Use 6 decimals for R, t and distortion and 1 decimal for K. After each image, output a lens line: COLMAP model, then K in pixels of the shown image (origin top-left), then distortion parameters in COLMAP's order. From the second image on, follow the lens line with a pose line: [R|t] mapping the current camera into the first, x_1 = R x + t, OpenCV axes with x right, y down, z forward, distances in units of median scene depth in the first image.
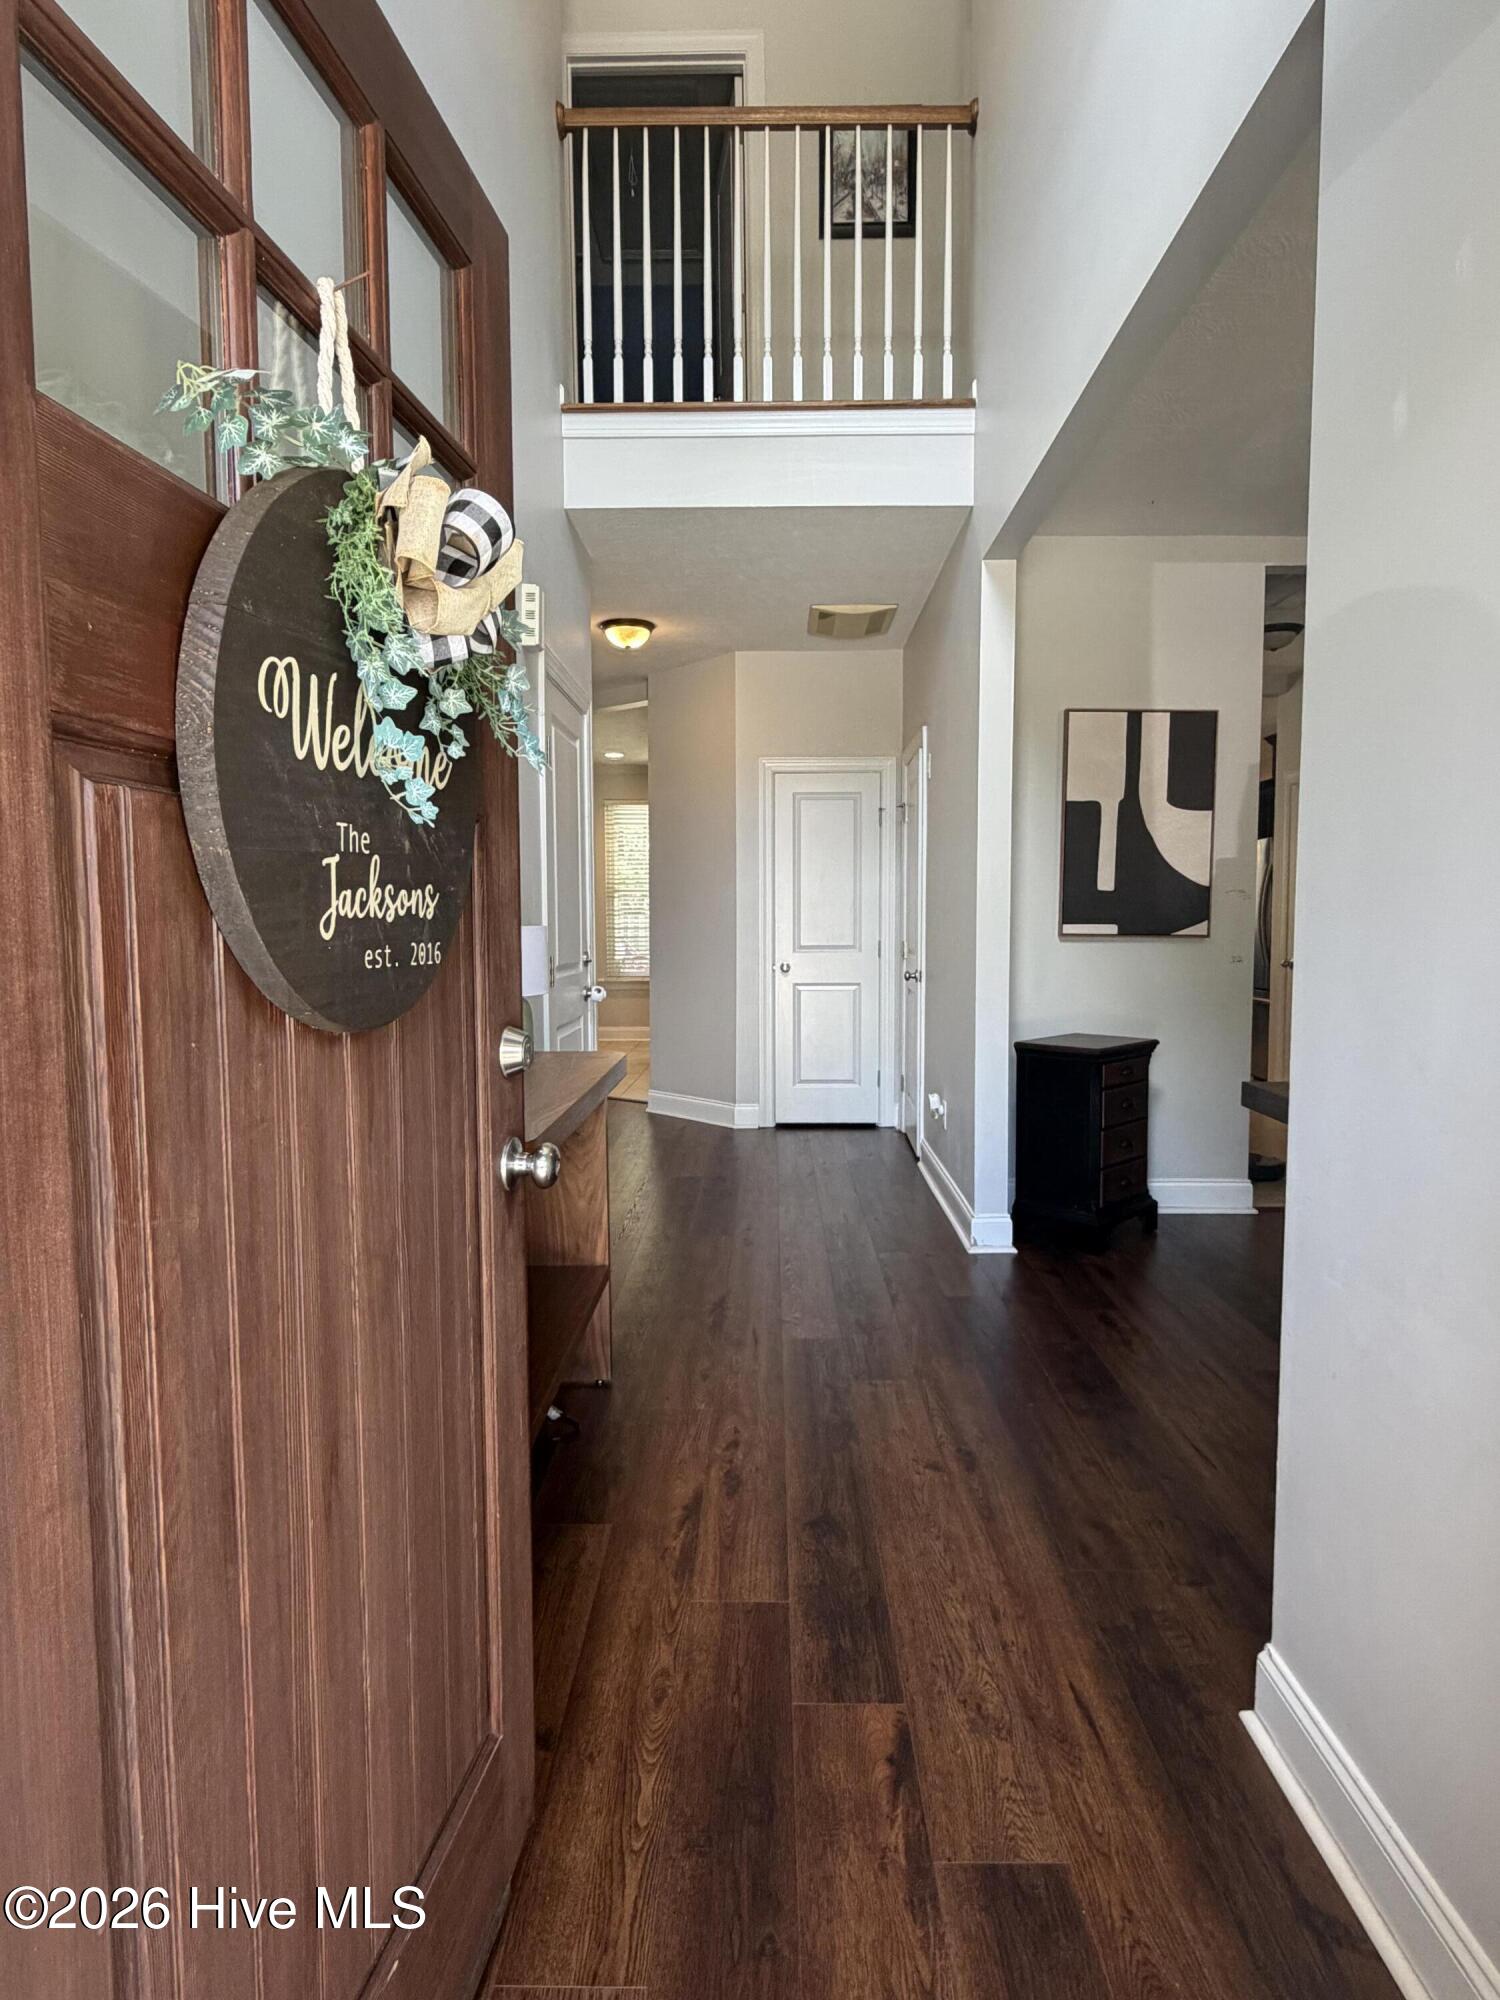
lens RADIAL K [[1114.5, 0, 750.0], [0, 1114.5, 1000.0], [0, 0, 1]] dist [-0.004399, -0.000391]
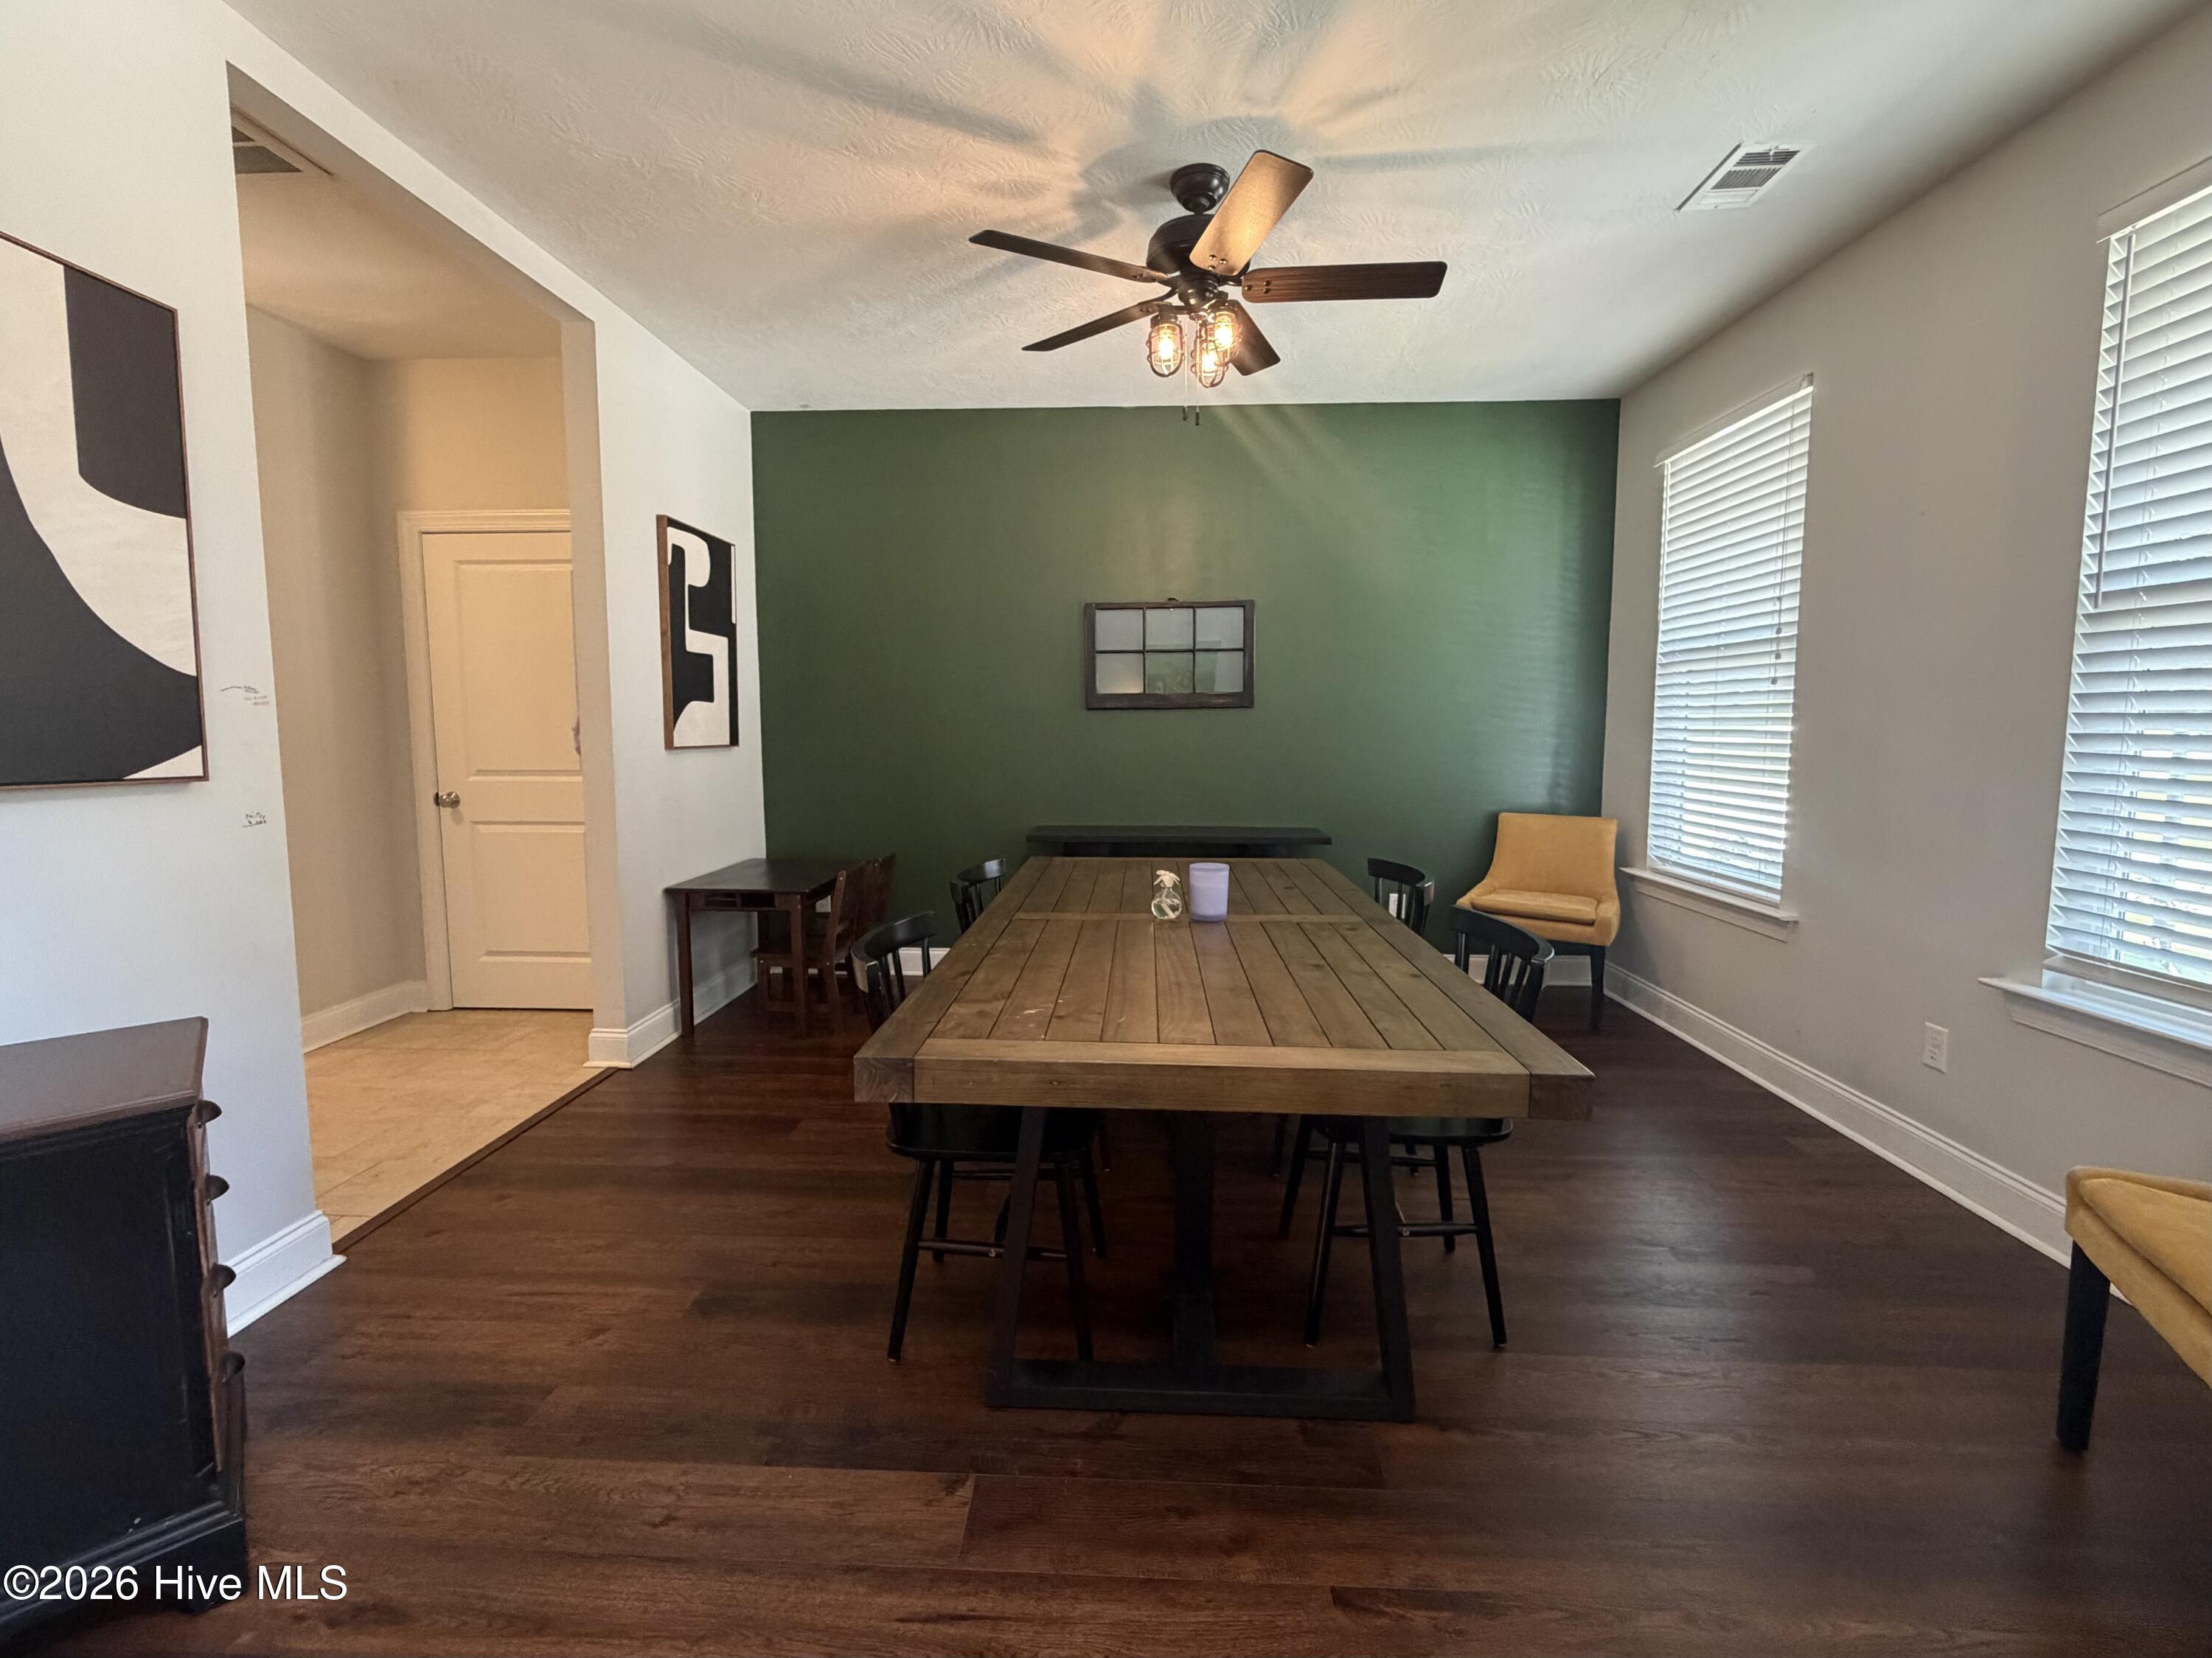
lens RADIAL K [[954.0, 0, 1097.7], [0, 954.0, 809.9], [0, 0, 1]] dist [0.002550, 0.000222]
pose [[0.034857, -0.086784, 0.995617, 0.003875], [0.075677, 0.993591, 0.083958, -0.049604], [-0.996523, 0.072419, 0.041201, 0.600188]]
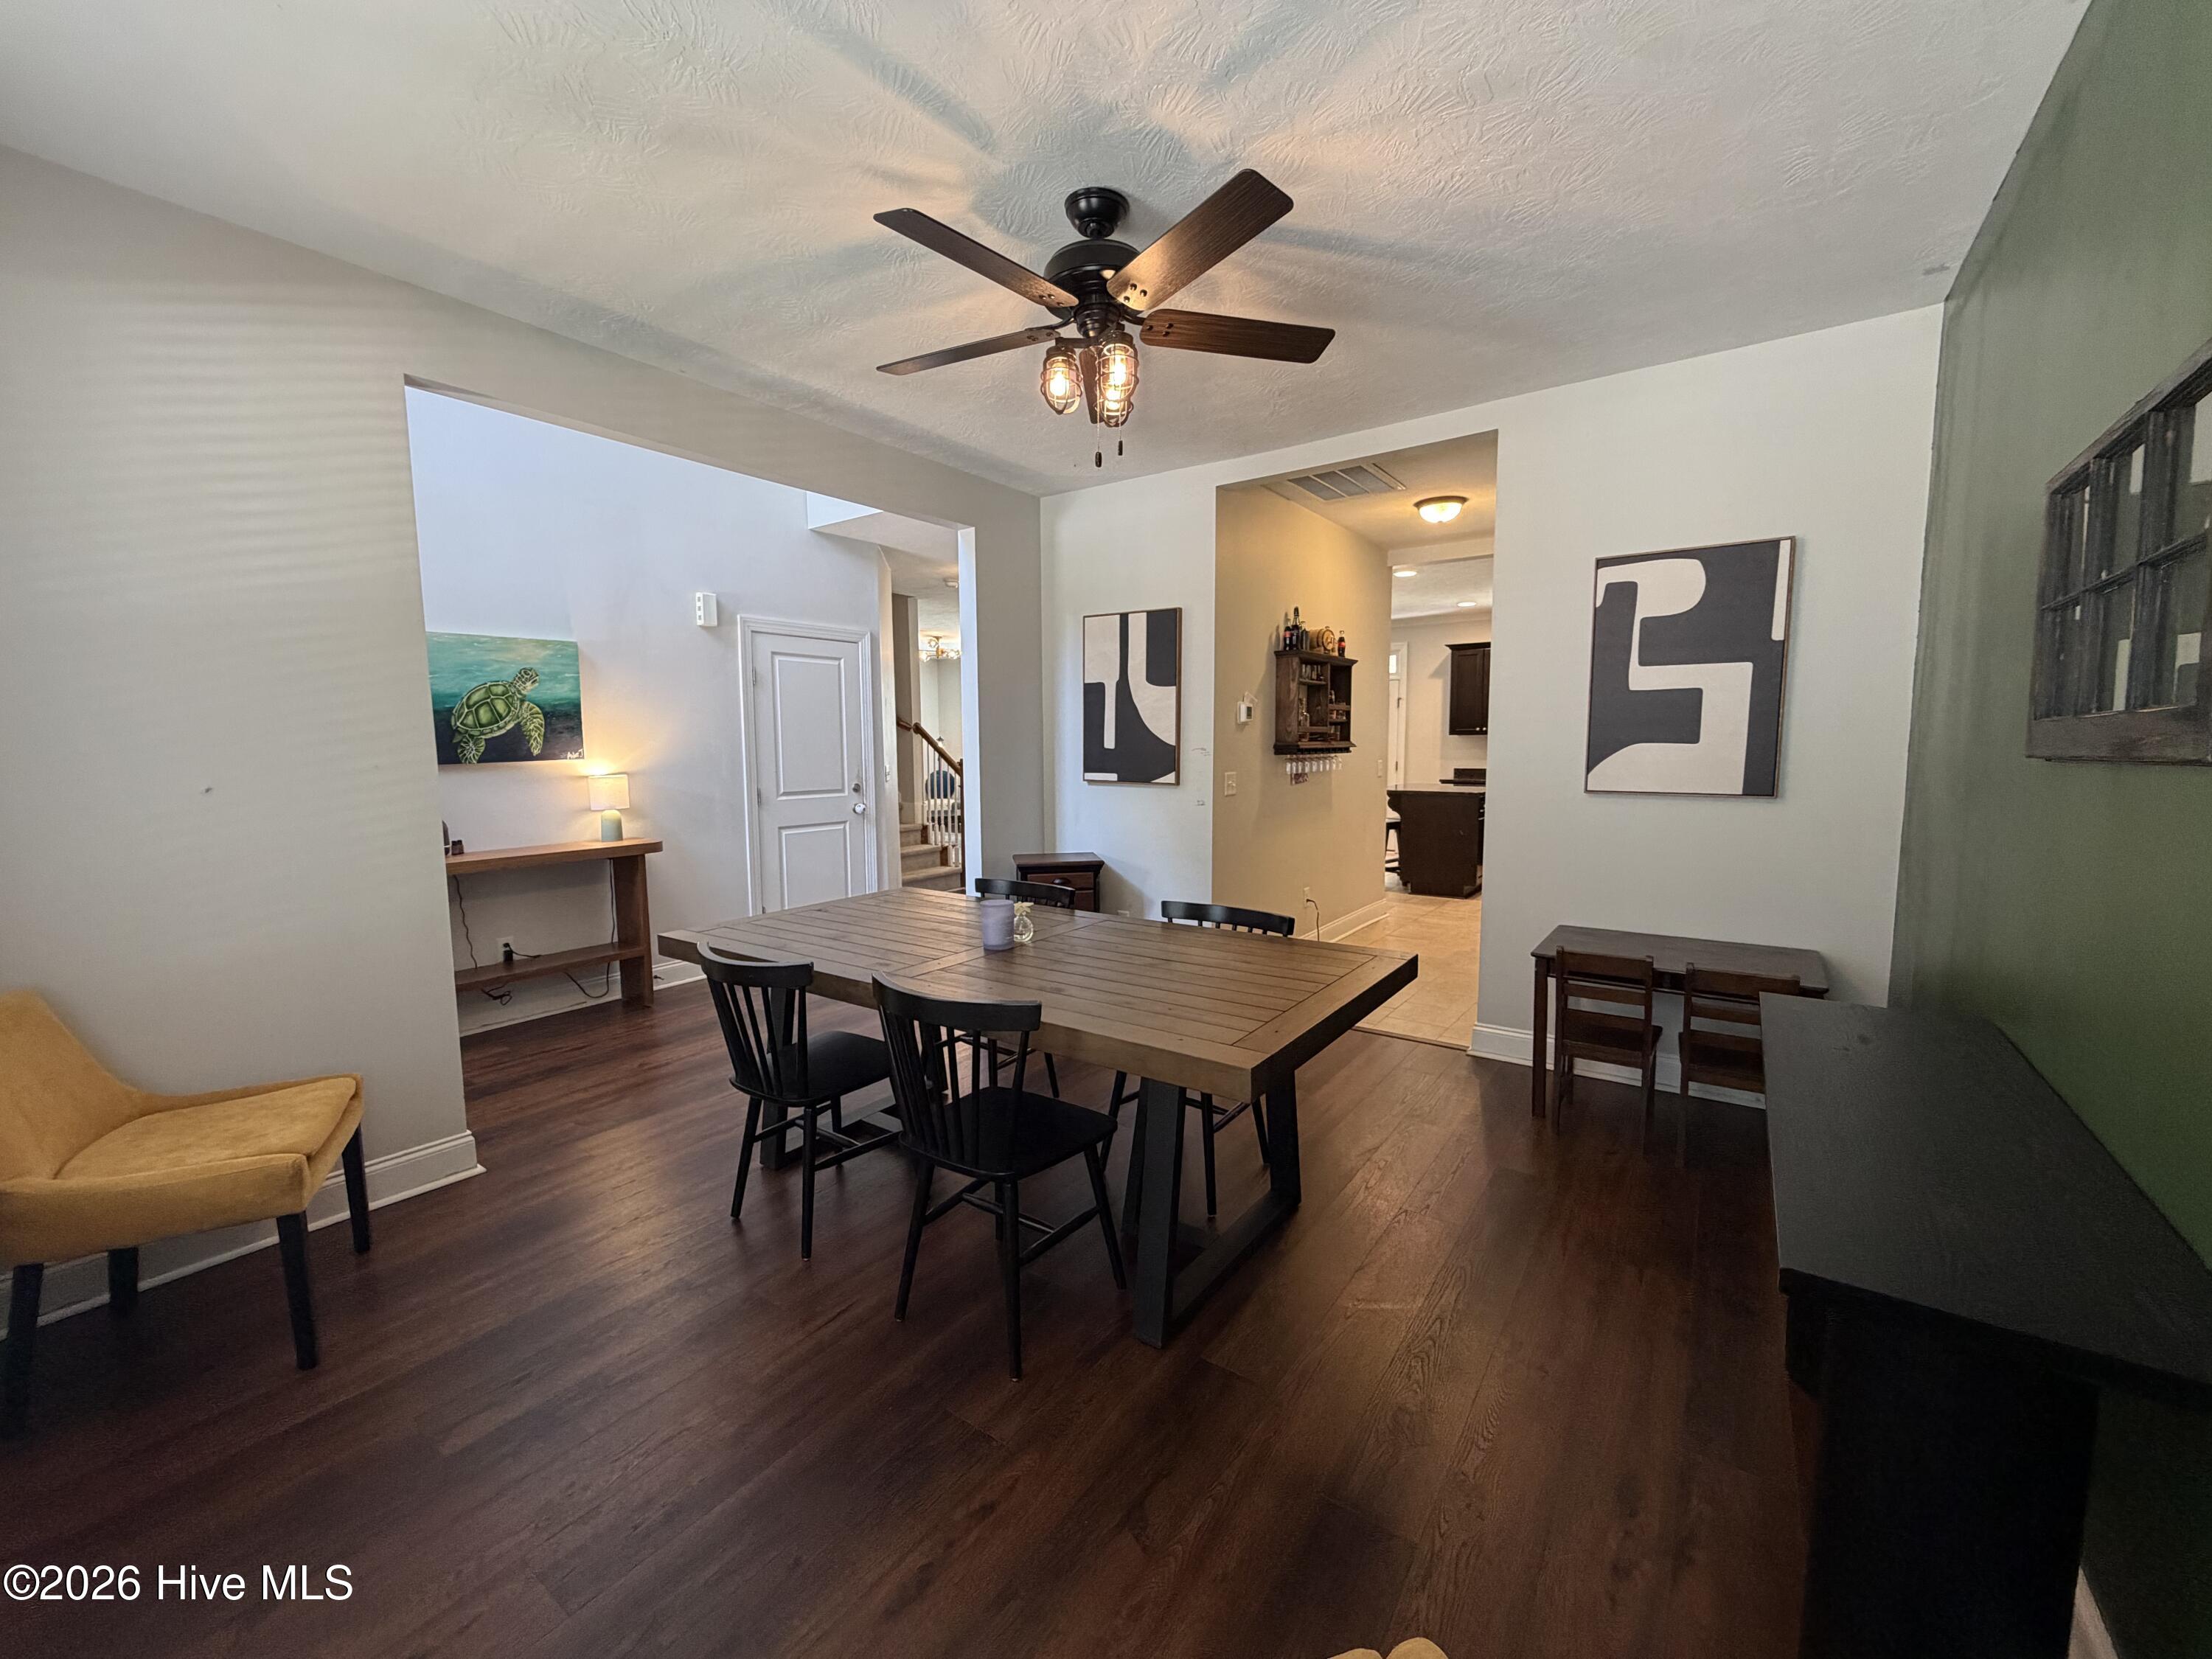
lens RADIAL K [[878.6, 0, 1102.5], [0, 878.6, 825.7], [0, 0, 1]] dist [0.001030, -0.008836]
pose [[0.823823, 0.050800, -0.564566, 0.928394], [-0.039411, 0.998699, 0.032353, -0.039283], [0.565476, -0.004403, 0.824753, 0.119003]]
